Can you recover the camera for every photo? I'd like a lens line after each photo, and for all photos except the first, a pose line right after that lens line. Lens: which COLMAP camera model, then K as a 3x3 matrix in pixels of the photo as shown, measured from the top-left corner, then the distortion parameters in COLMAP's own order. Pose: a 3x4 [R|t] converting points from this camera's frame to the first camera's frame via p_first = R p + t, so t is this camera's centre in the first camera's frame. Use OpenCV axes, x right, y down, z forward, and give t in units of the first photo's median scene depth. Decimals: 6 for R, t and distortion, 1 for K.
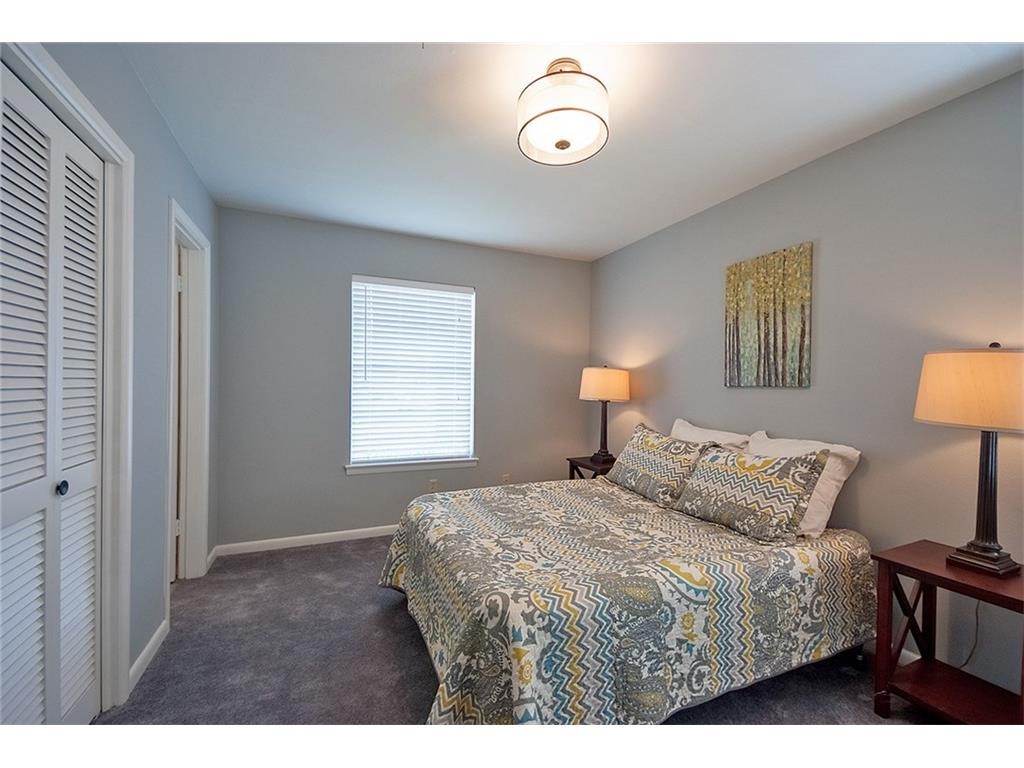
lens RADIAL K [[431.7, 0, 510.5], [0, 431.7, 389.5], [0, 0, 1]] dist [0.030668, -0.030222]
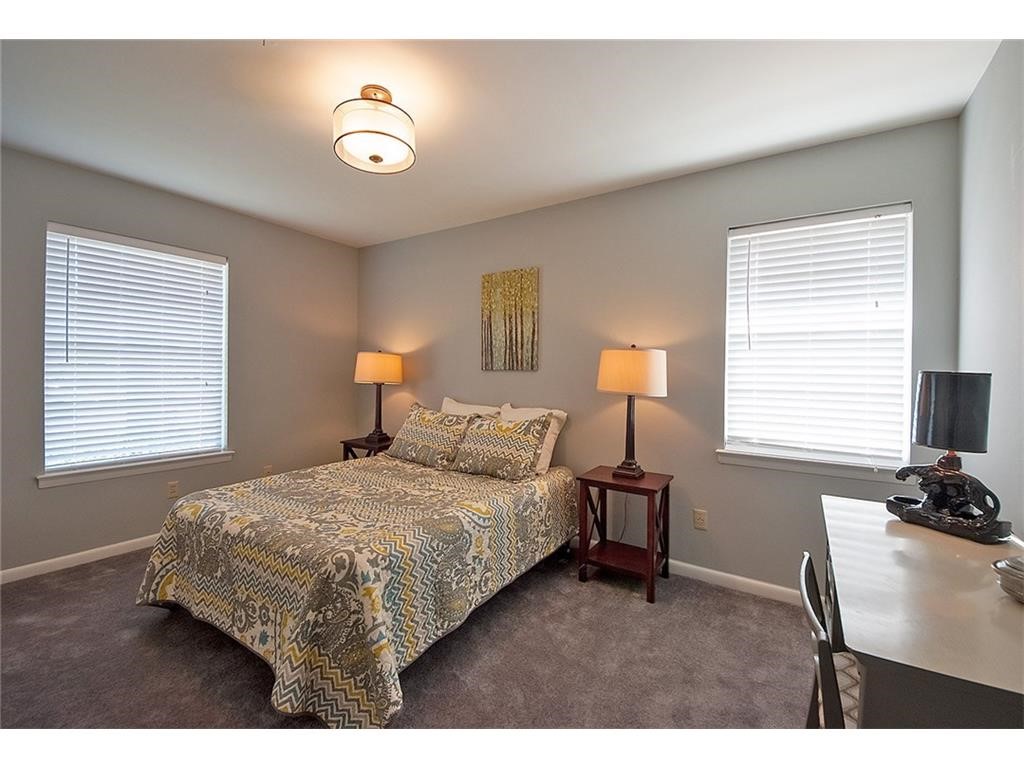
lens RADIAL K [[415.7, 0, 534.8], [0, 415.7, 380.5], [0, 0, 1]] dist [0.037949, -0.033782]
pose [[0.806661, -0.015172, 0.590820, -0.156815], [0.004339, 0.999796, 0.019751, 0.000212], [-0.590998, -0.013369, 0.806562, -0.110959]]
